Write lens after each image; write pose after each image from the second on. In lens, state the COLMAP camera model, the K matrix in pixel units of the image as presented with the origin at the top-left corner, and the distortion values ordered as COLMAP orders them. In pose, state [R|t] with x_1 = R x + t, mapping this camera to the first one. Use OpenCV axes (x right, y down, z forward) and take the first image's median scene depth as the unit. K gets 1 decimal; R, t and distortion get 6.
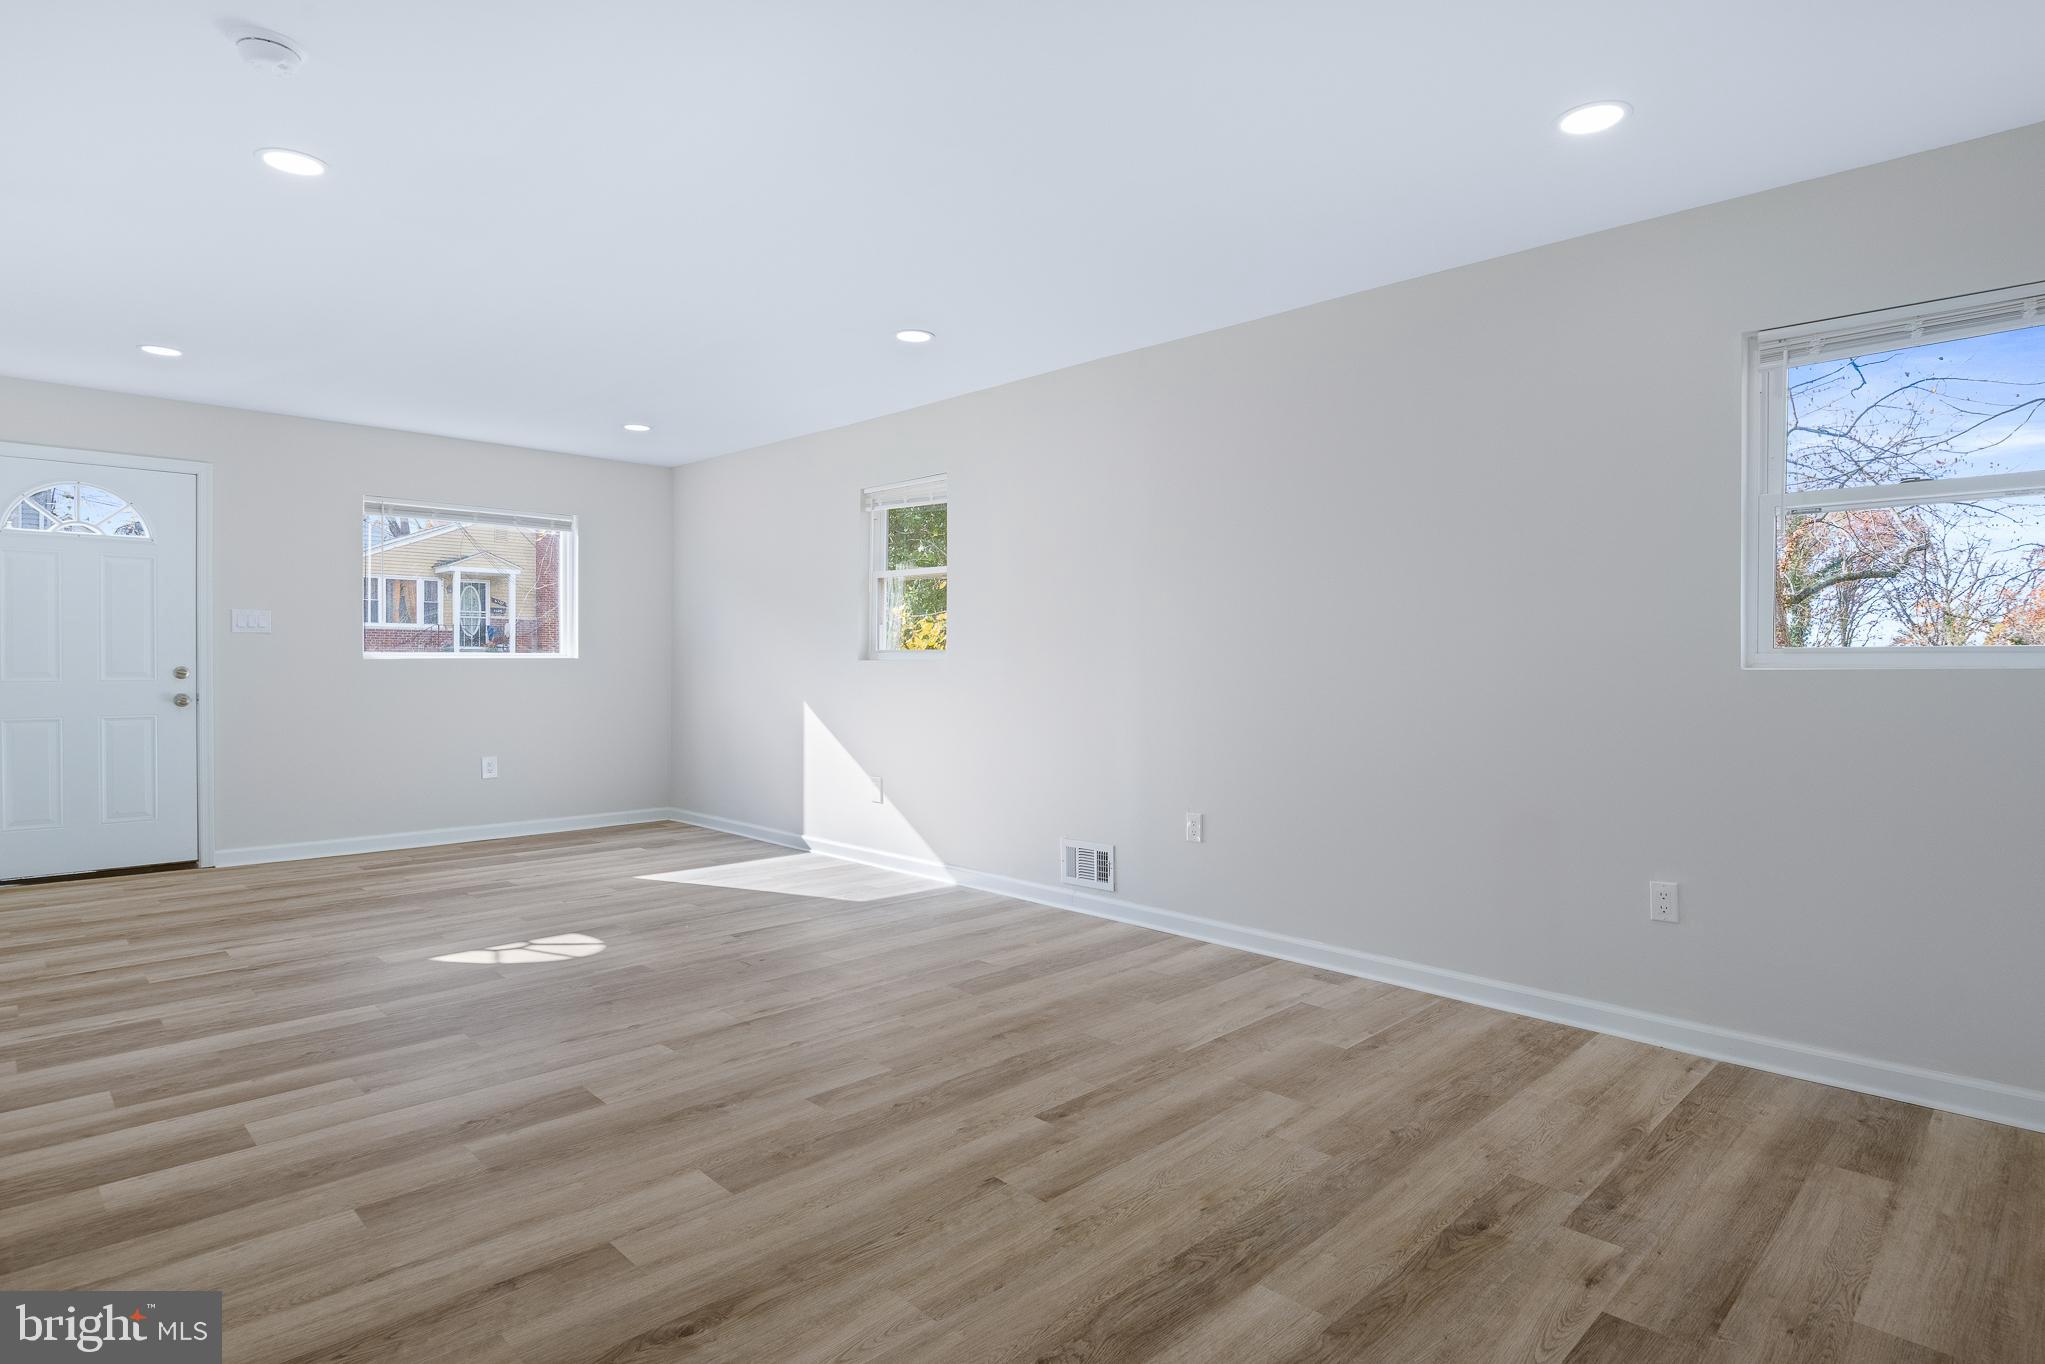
lens RADIAL K [[1118.1, 0, 1008.9], [0, 1118.1, 675.7], [0, 0, 1]] dist [0.003768, -0.008703]
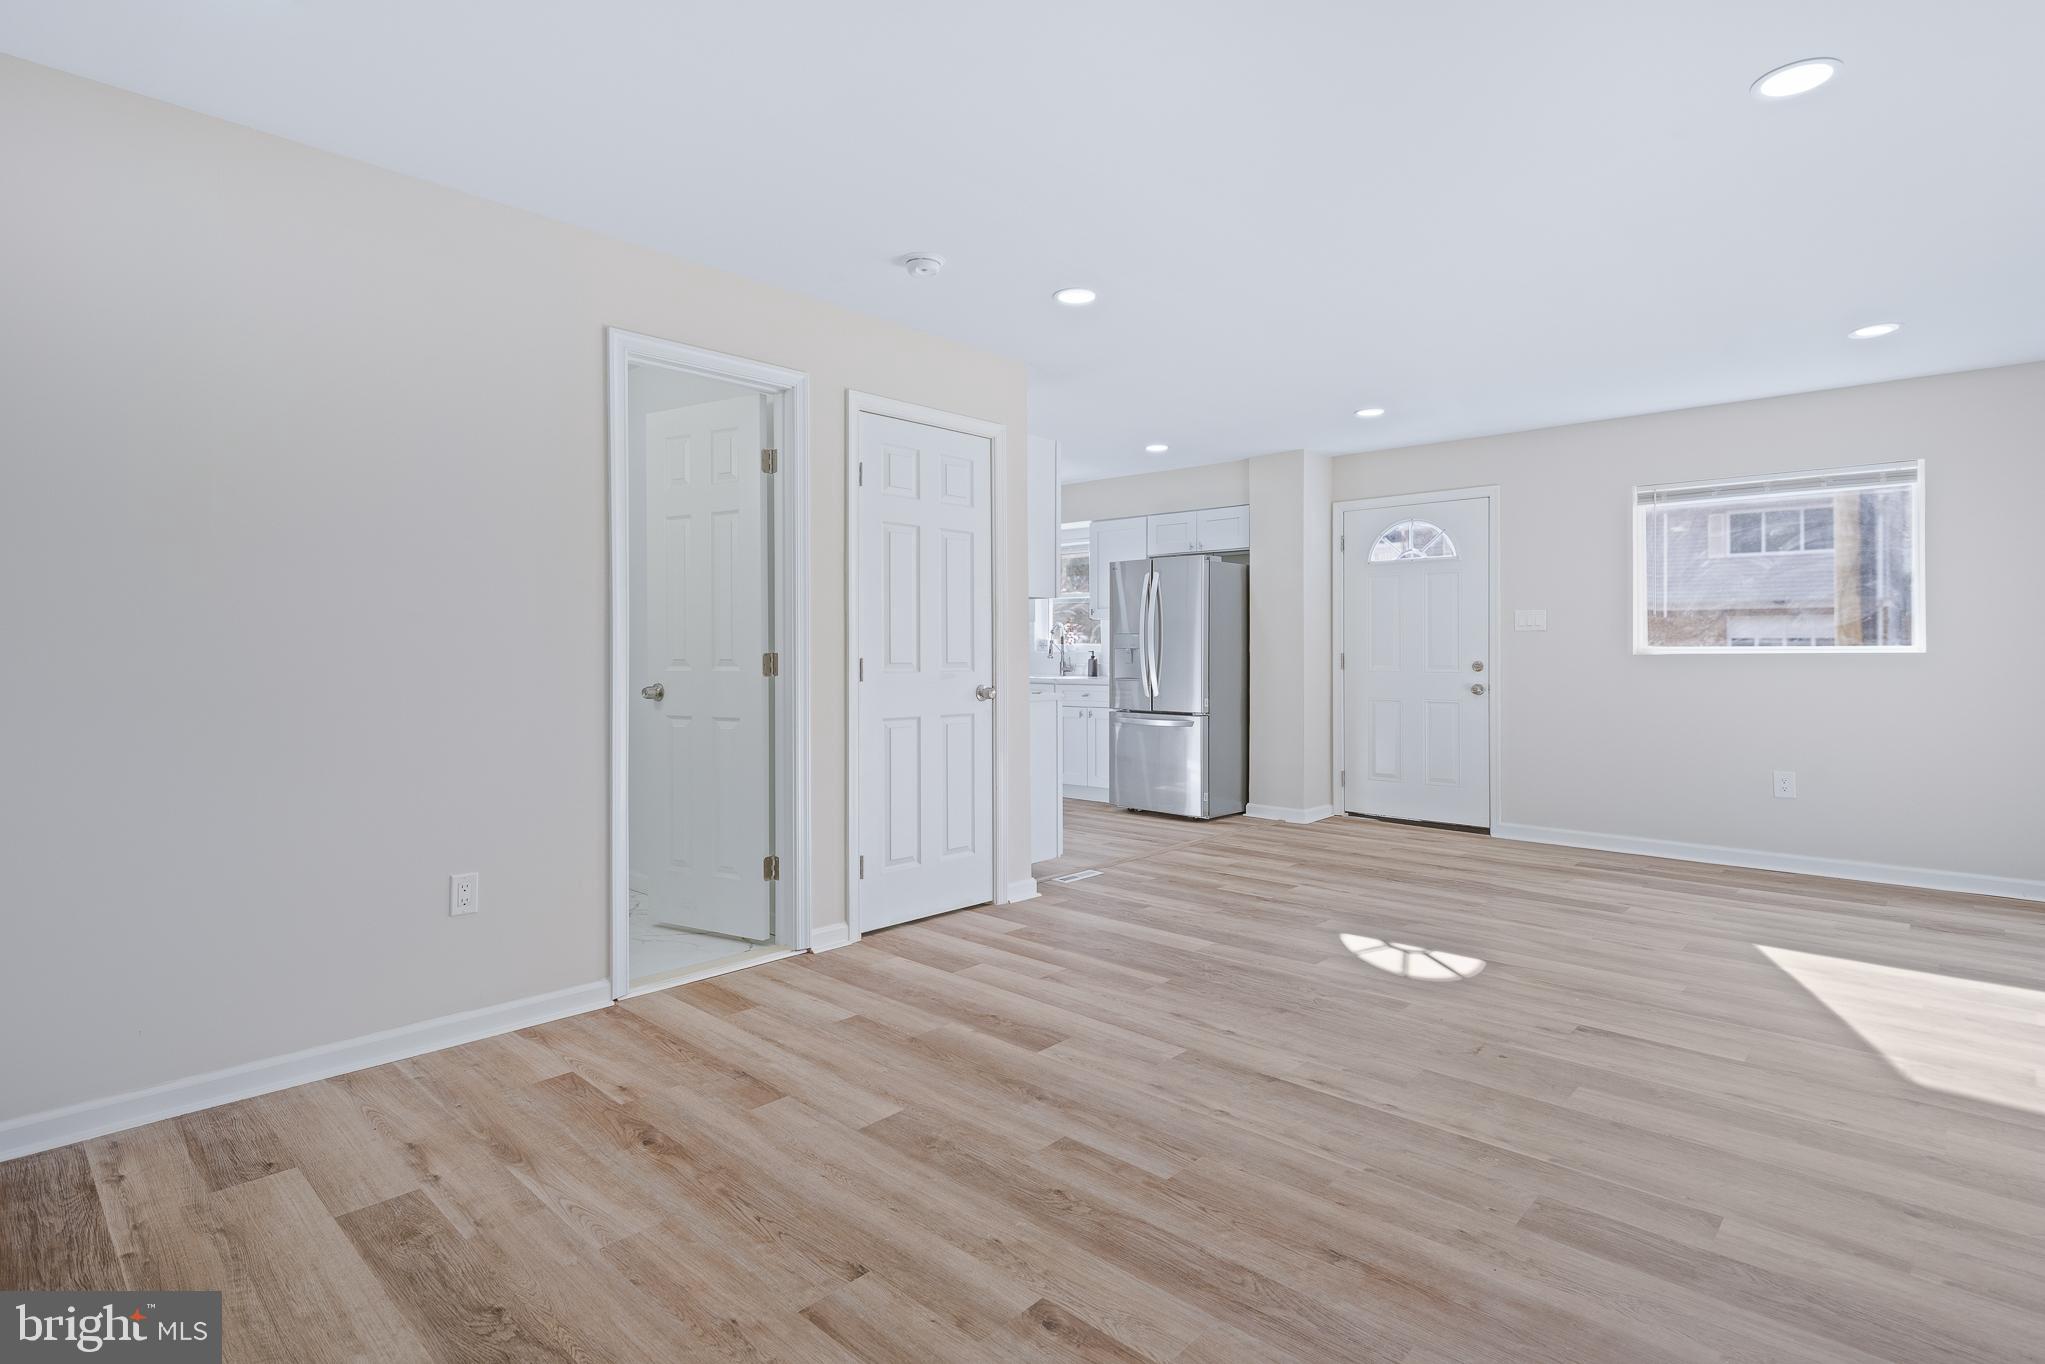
lens RADIAL K [[1020.9, 0, 1007.6], [0, 1020.9, 664.8], [0, 0, 1]] dist [-0.000258, -0.005398]
pose [[0.024029, 0.007770, -0.999681, 0.624843], [-0.014642, 0.999865, 0.007420, -0.009903], [0.999604, 0.014459, 0.024140, 0.902692]]
